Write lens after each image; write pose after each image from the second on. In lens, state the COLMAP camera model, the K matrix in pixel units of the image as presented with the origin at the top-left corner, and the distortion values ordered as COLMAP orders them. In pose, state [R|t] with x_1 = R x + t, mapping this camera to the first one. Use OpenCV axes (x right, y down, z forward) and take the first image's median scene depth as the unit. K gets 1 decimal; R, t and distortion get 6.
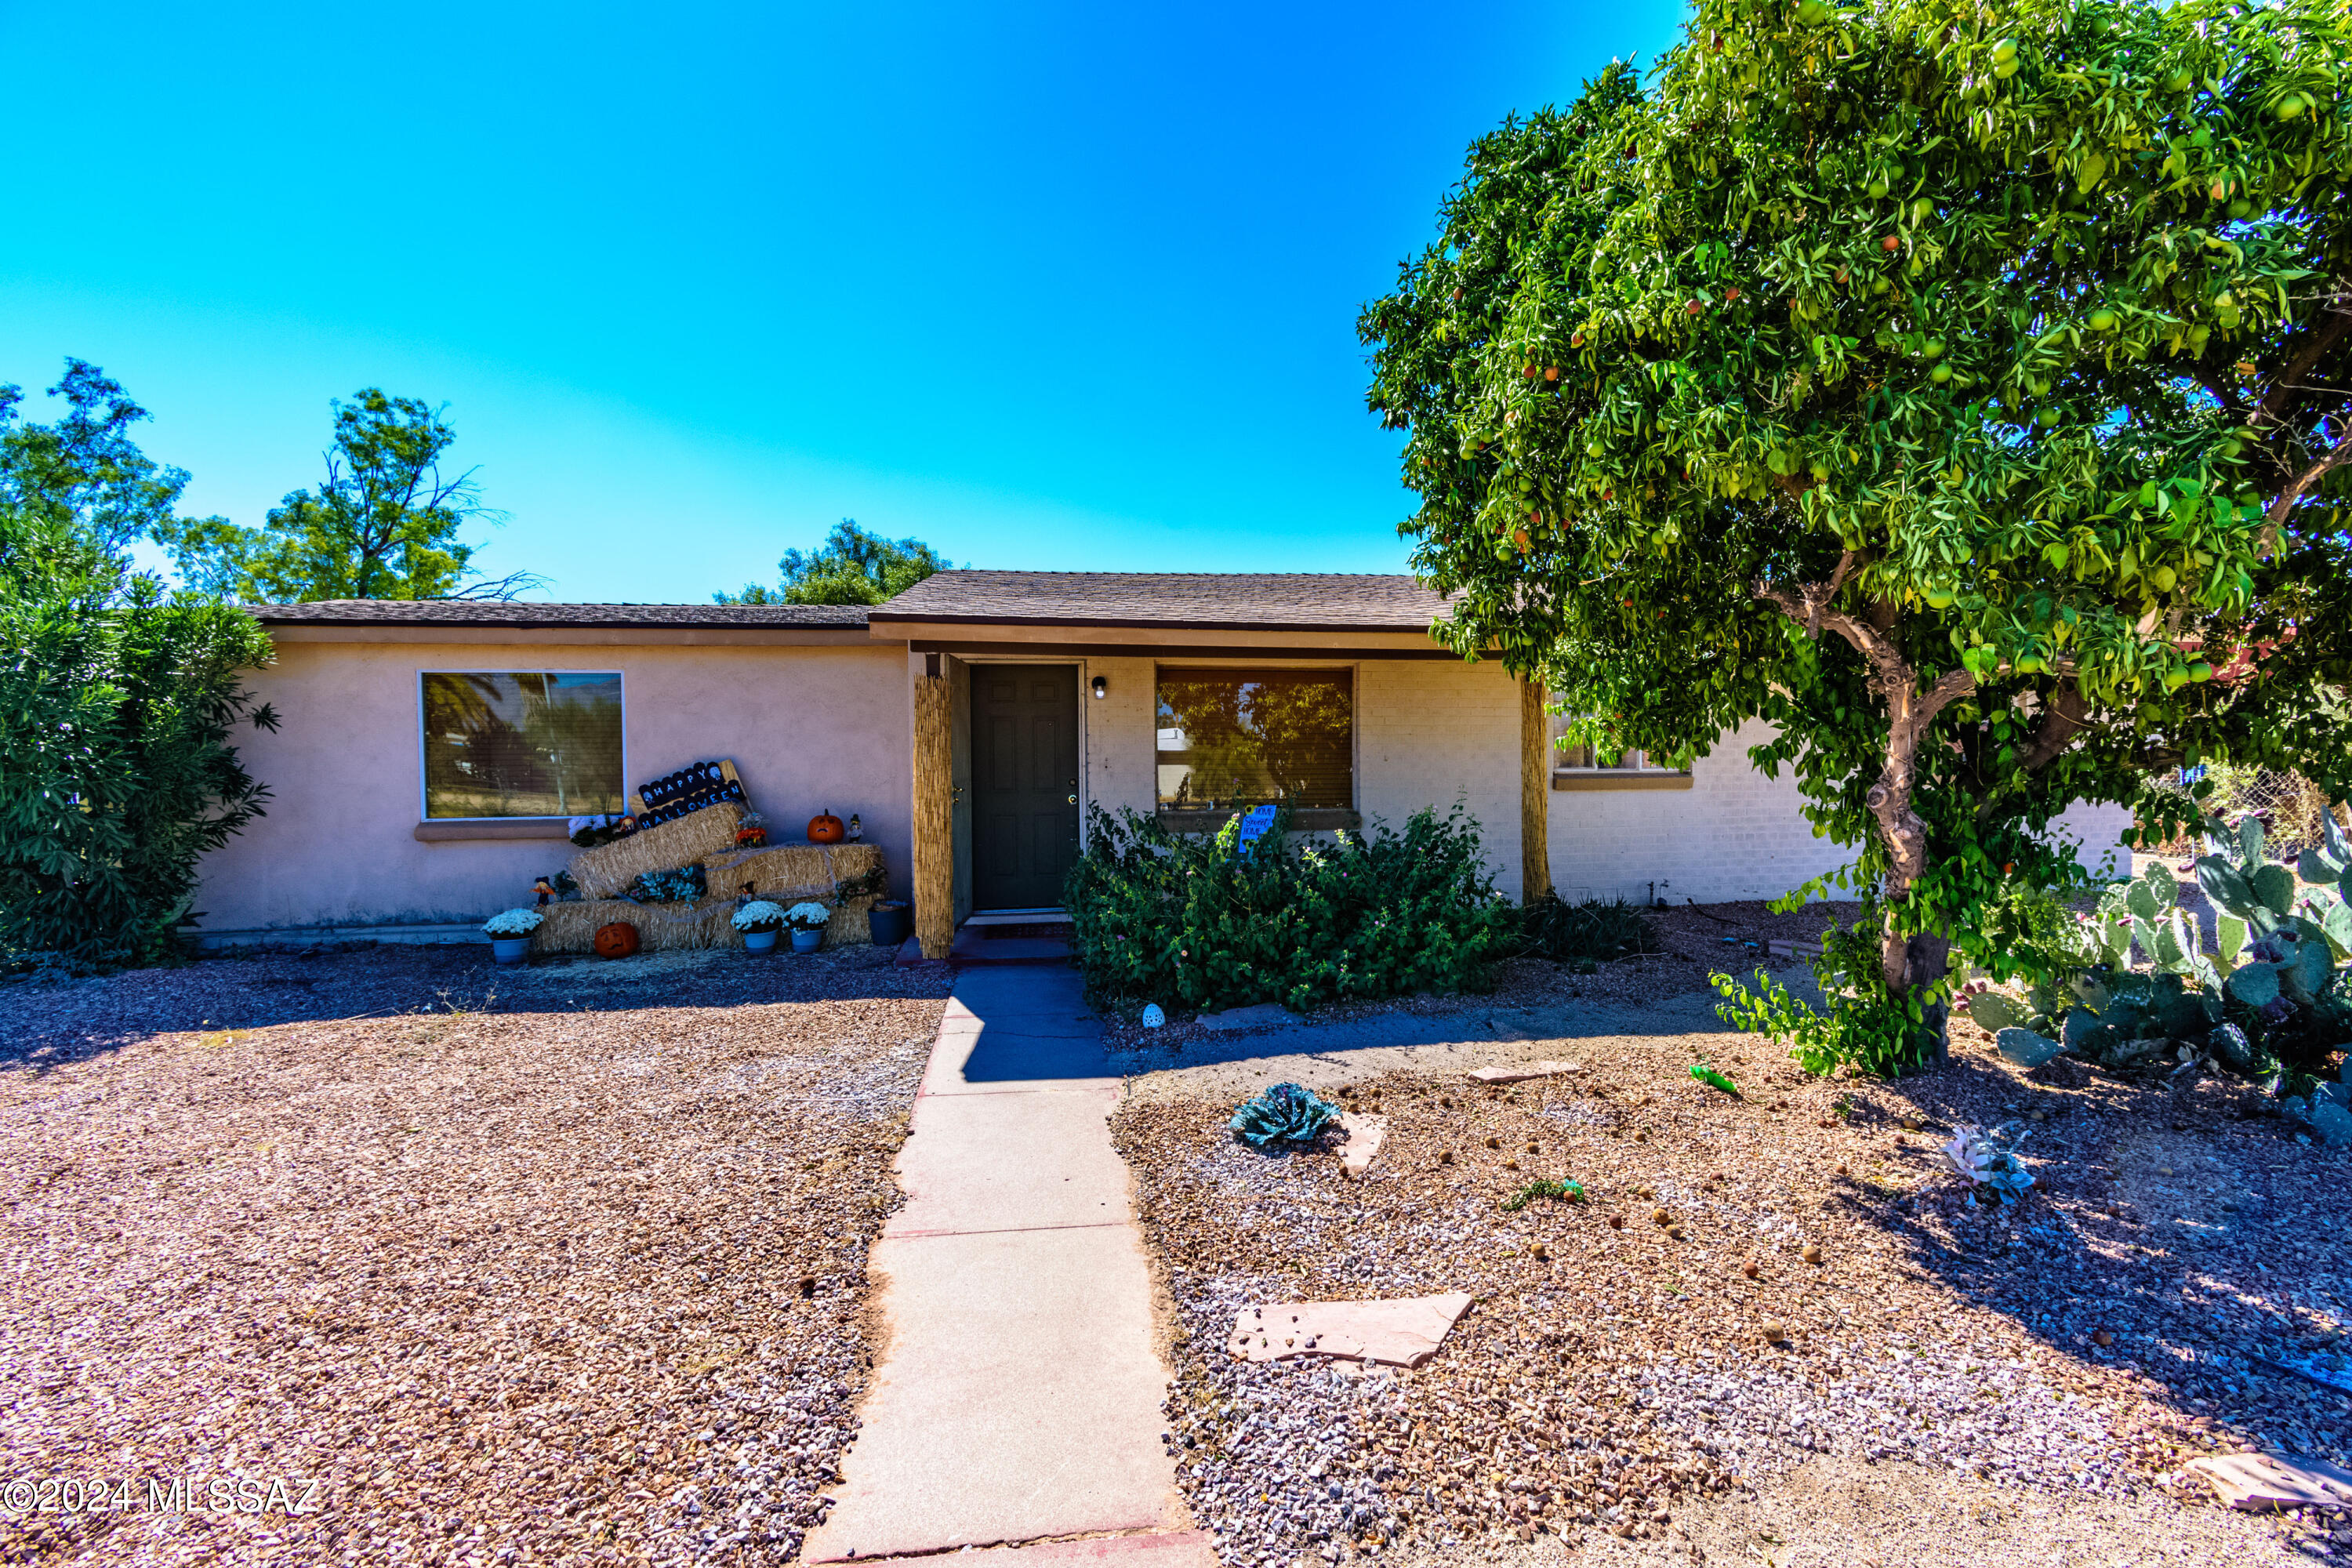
lens RADIAL K [[1048.7, 0, 1176.0], [0, 1048.7, 784.0], [0, 0, 1]] dist [0.007417, -0.000014]
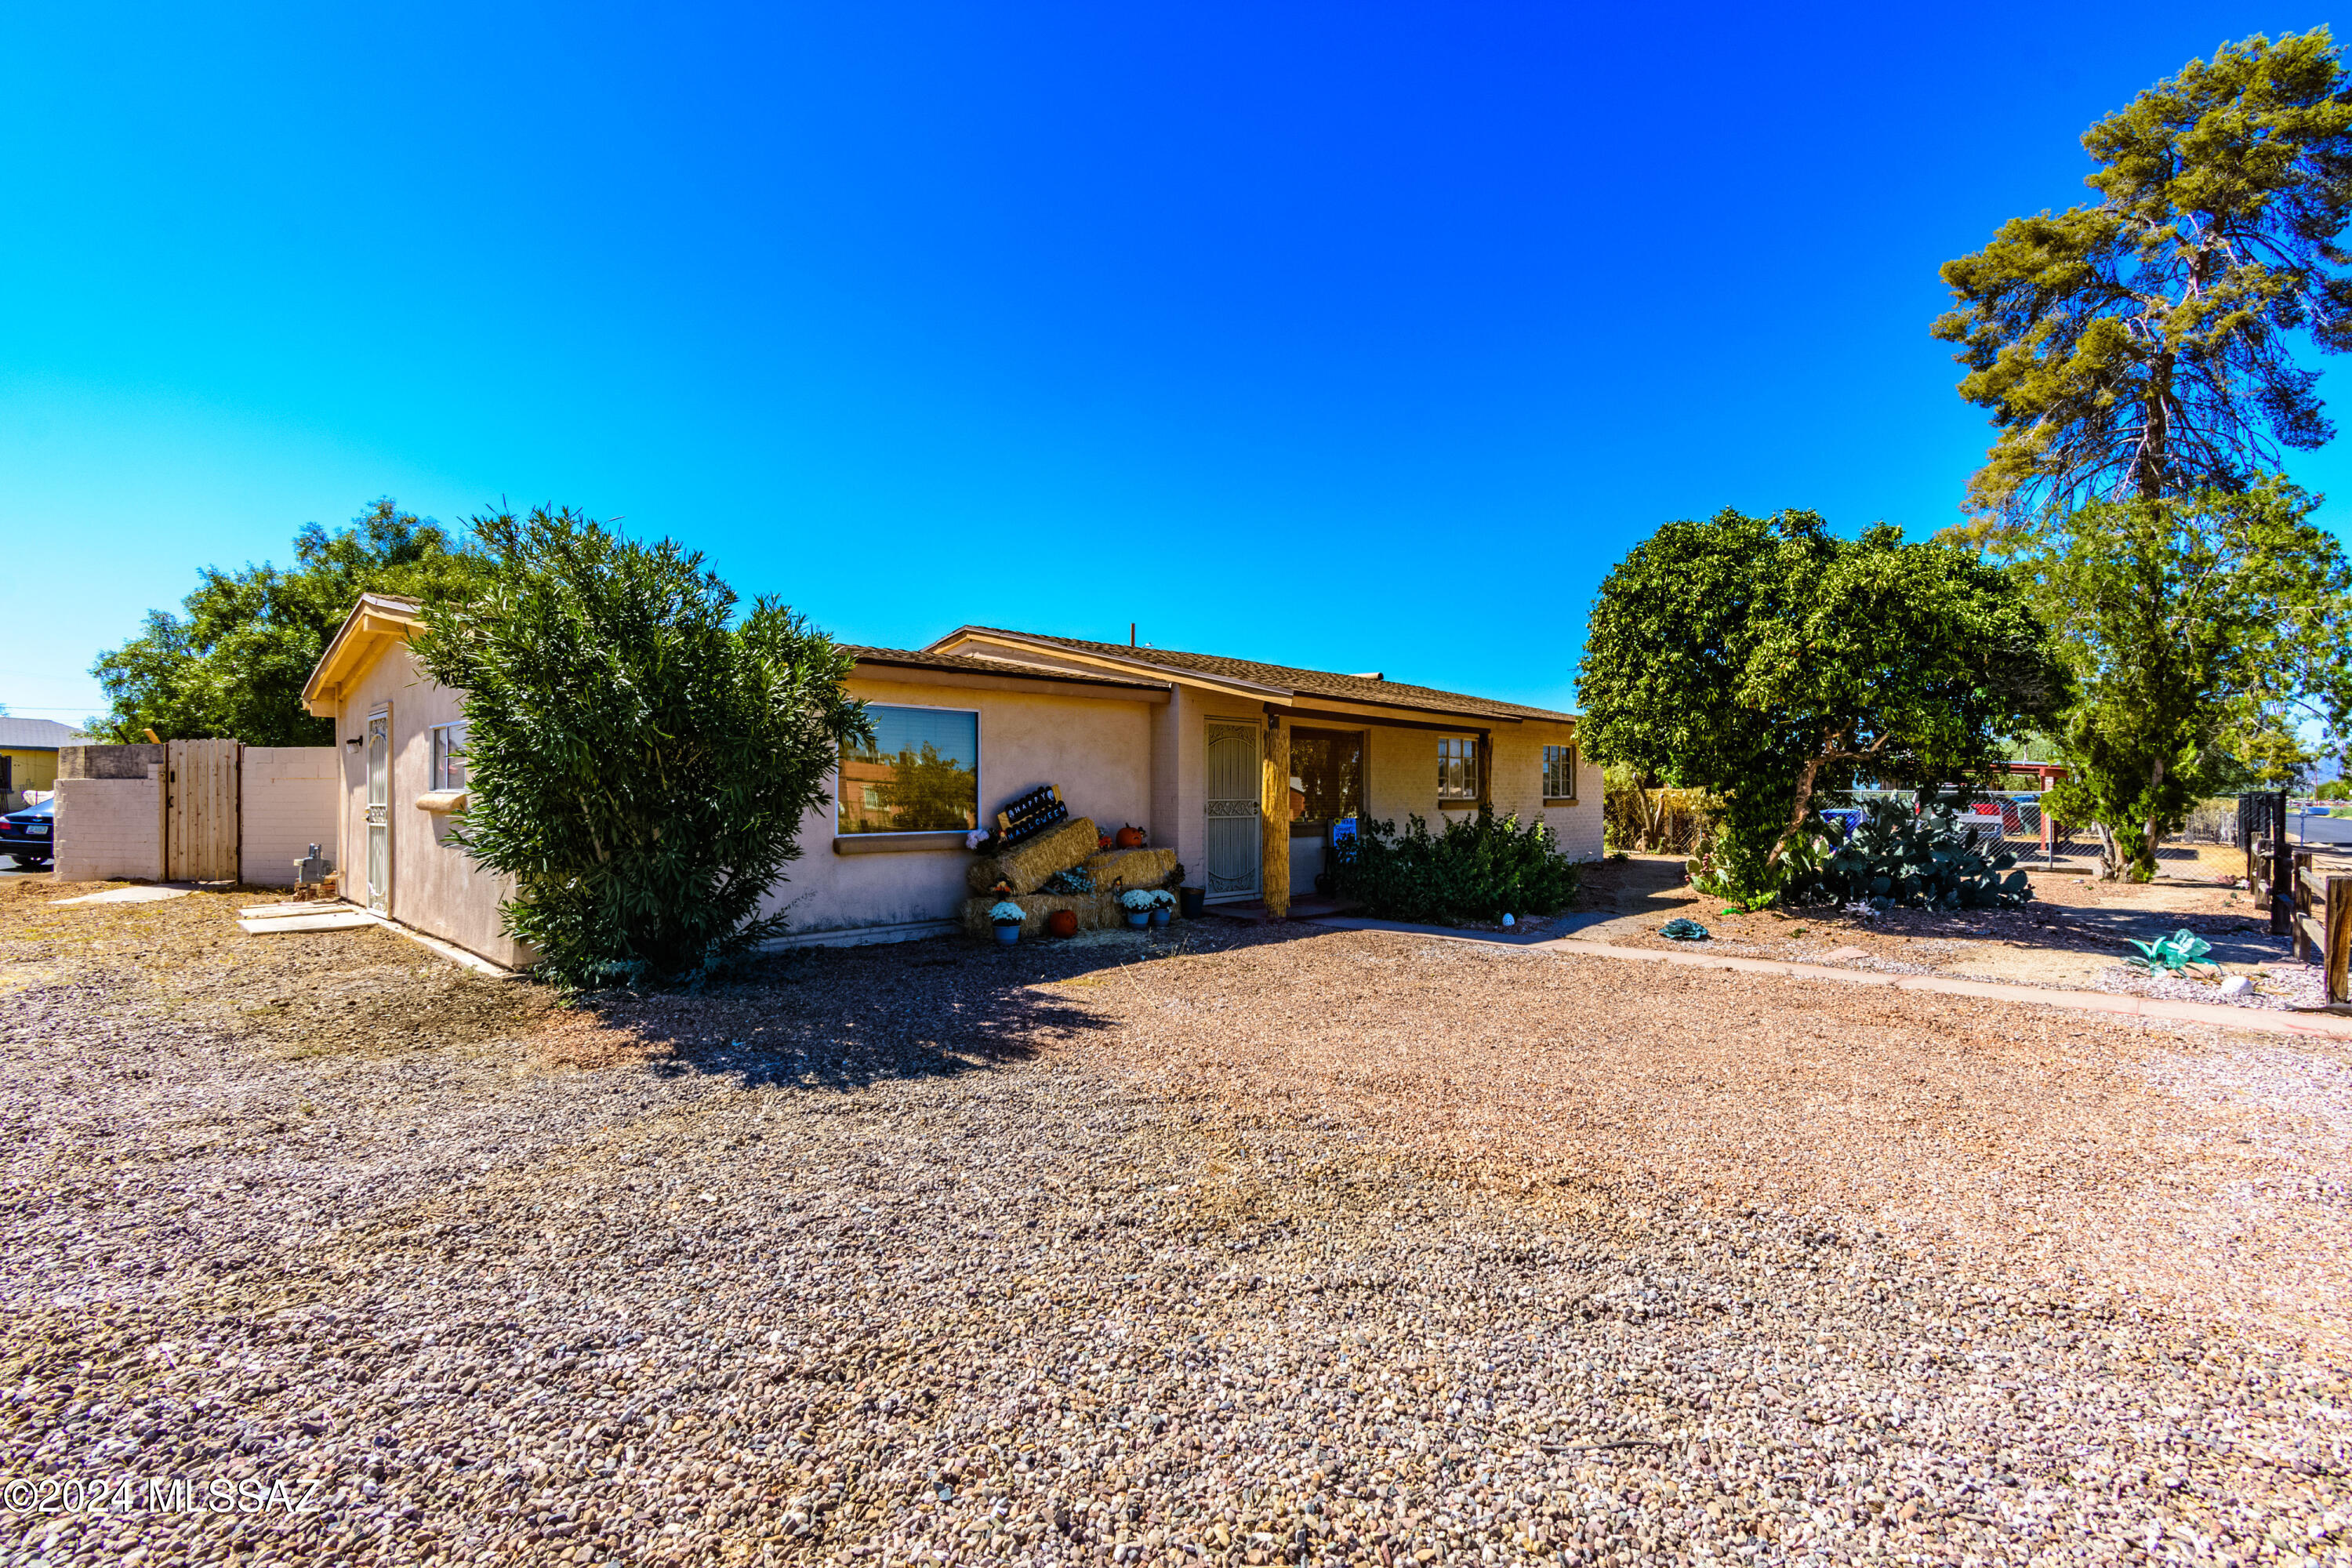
lens RADIAL K [[1048.7, 0, 1176.0], [0, 1048.7, 784.0], [0, 0, 1]] dist [0.007417, -0.000014]
pose [[0.744650, 0.008698, 0.667399, -1.179536], [0.016028, 0.999394, -0.030908, 0.018018], [-0.667263, 0.033713, 0.744059, -0.055276]]
